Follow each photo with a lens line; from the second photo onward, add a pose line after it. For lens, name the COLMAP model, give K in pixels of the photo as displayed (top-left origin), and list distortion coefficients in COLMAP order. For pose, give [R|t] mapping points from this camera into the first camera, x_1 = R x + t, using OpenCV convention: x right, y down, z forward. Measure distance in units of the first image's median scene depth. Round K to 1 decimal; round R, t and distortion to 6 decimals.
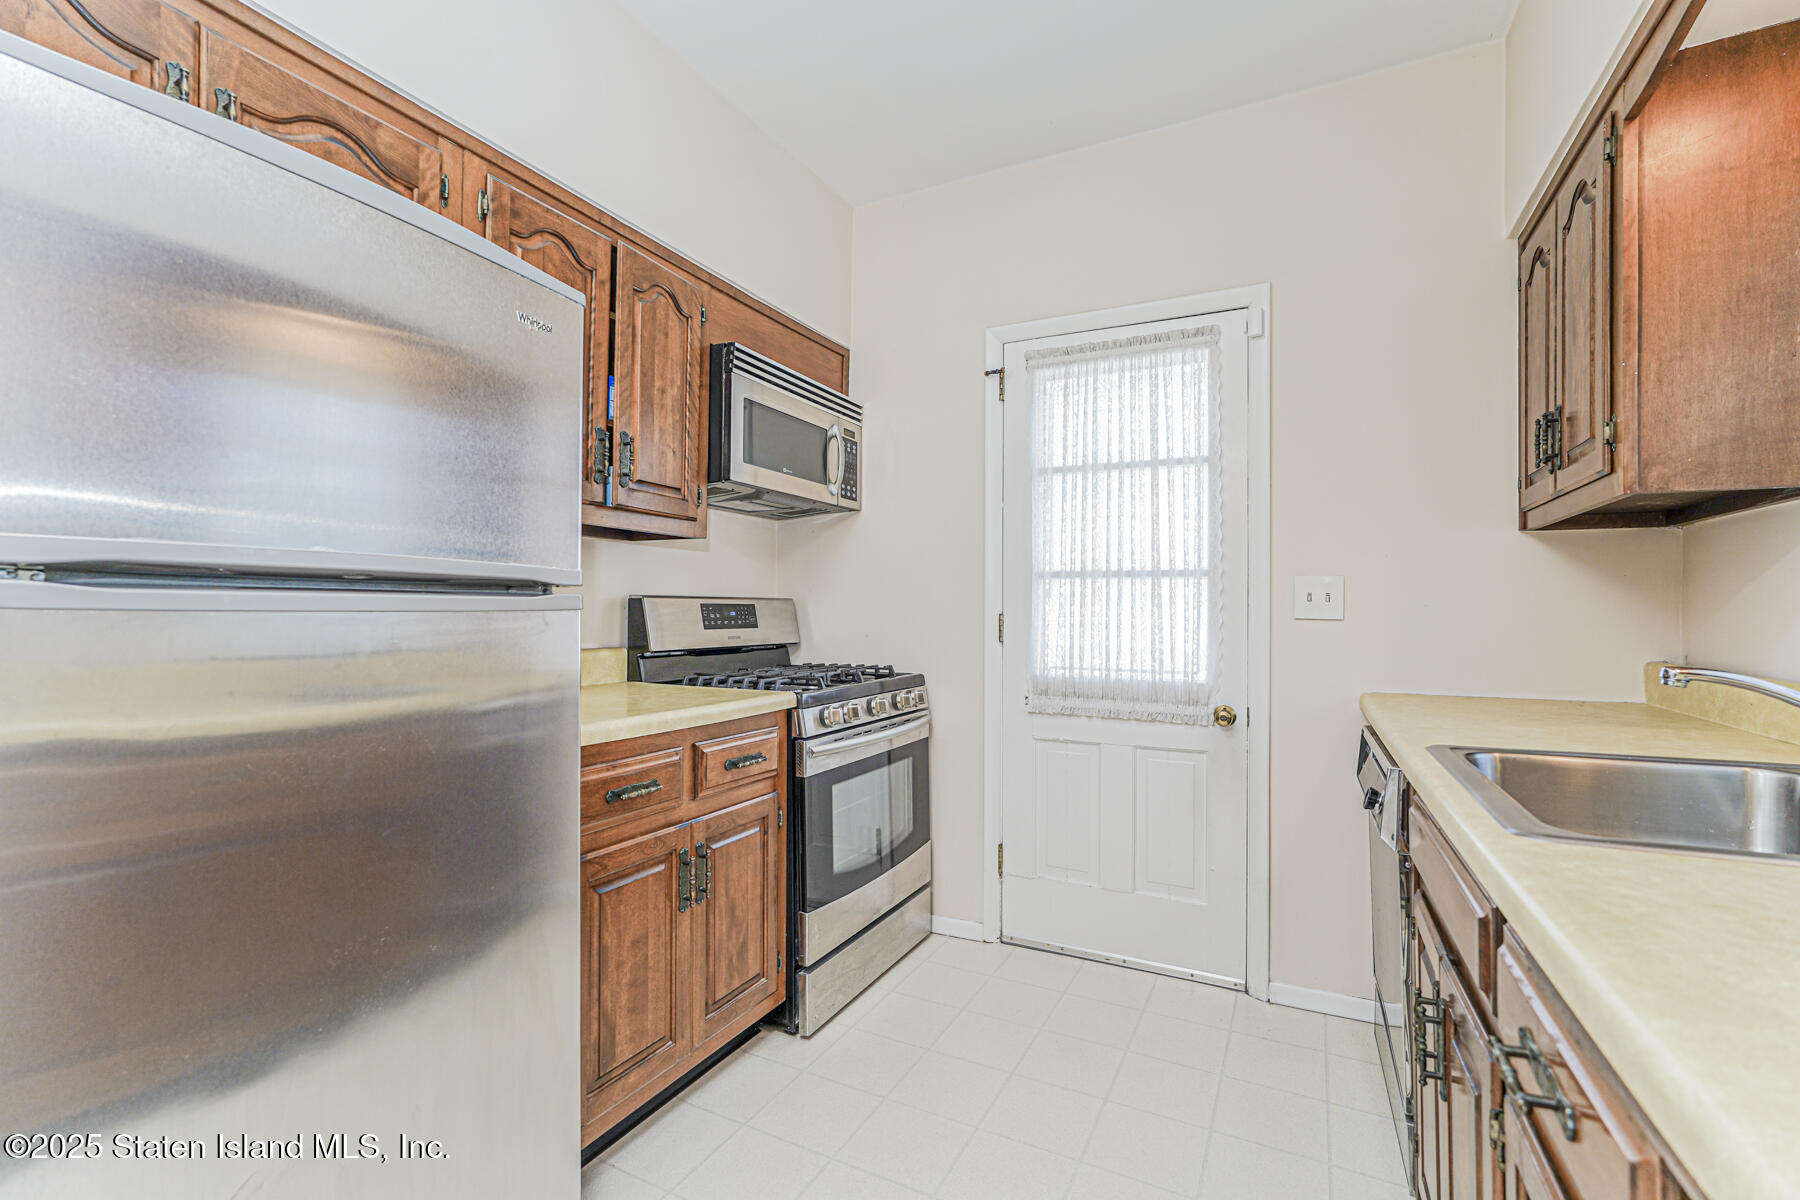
lens RADIAL K [[824.8, 0, 912.7], [0, 824.8, 604.2], [0, 0, 1]] dist [-0.001171, 0.003449]
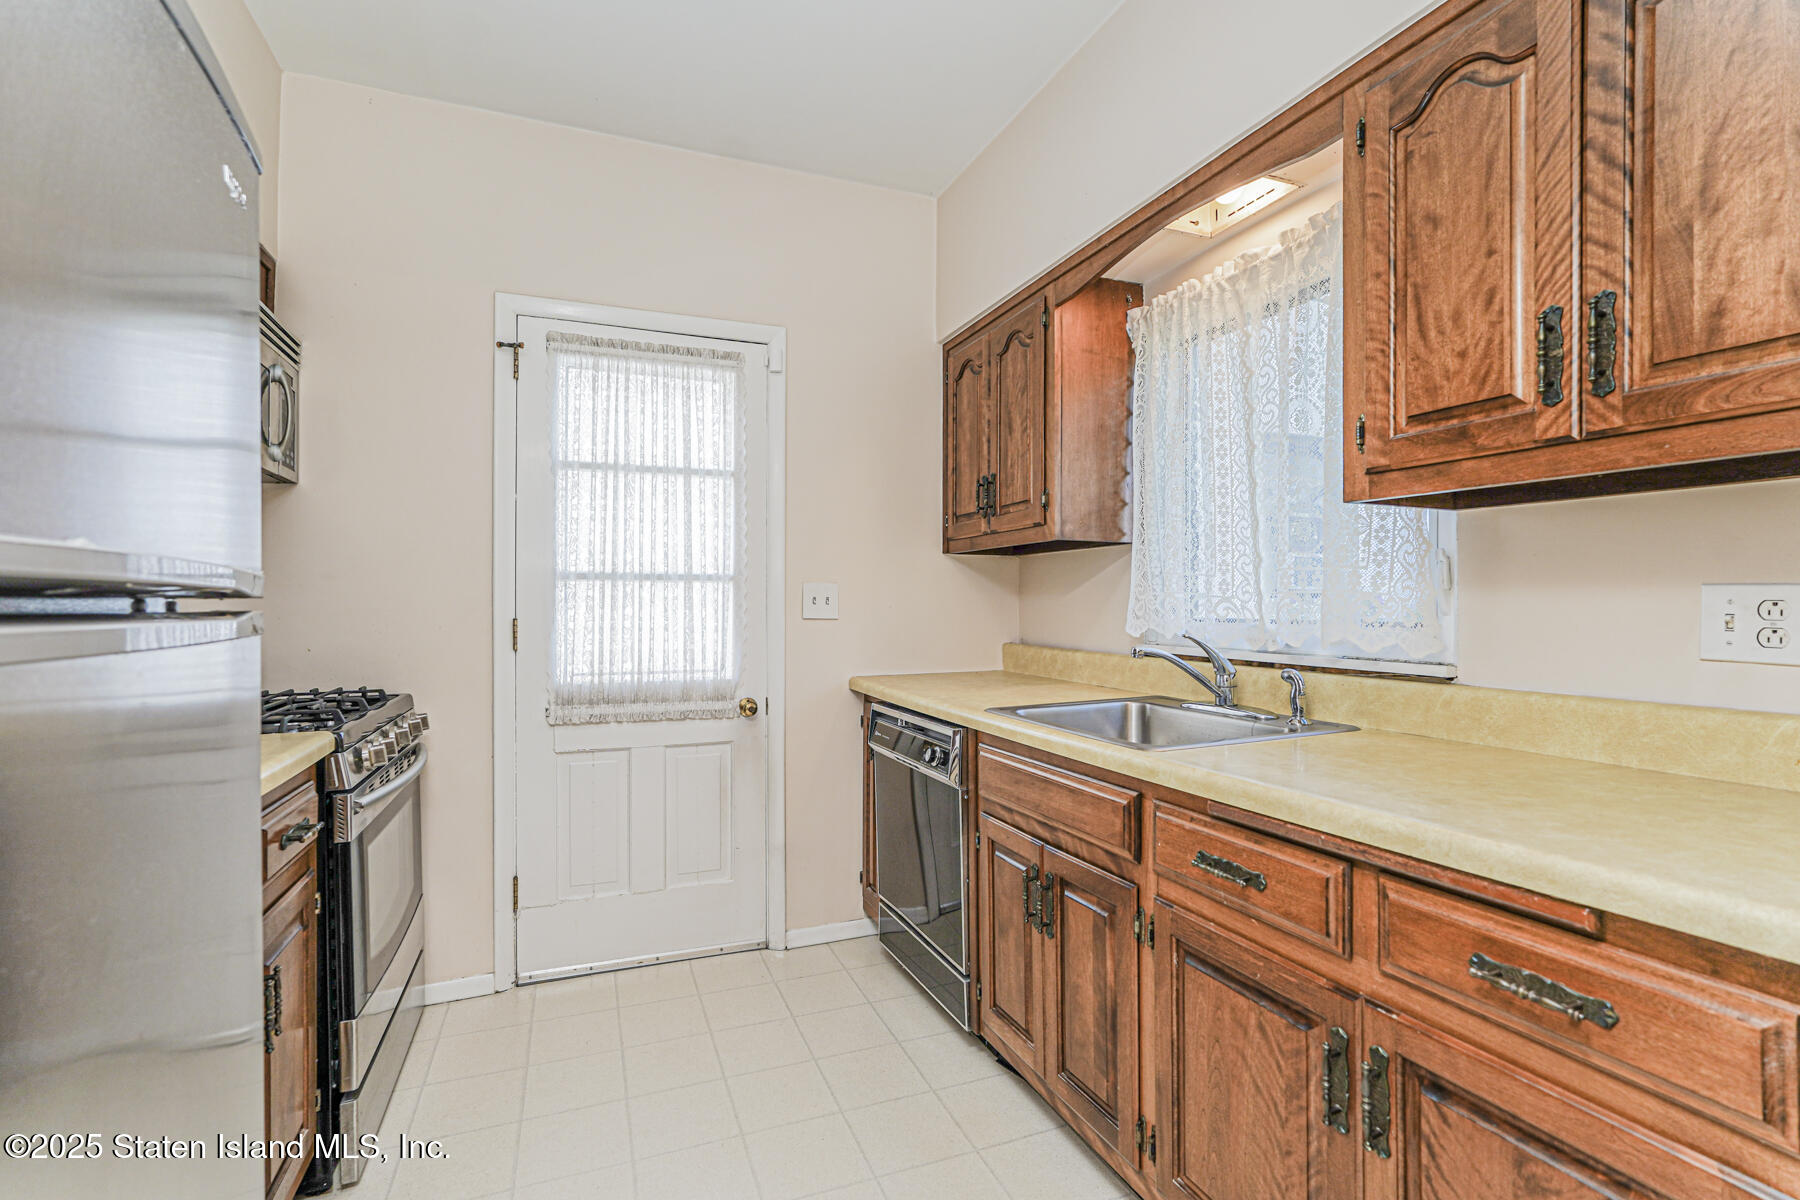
lens RADIAL K [[824.8, 0, 930.3], [0, 824.8, 602.7], [0, 0, 1]] dist [-0.001171, 0.003449]
pose [[0.652556, -0.004378, 0.757728, -0.292665], [-0.001566, 0.999973, 0.007126, -0.013178], [-0.757739, -0.005837, 0.652531, 0.085580]]
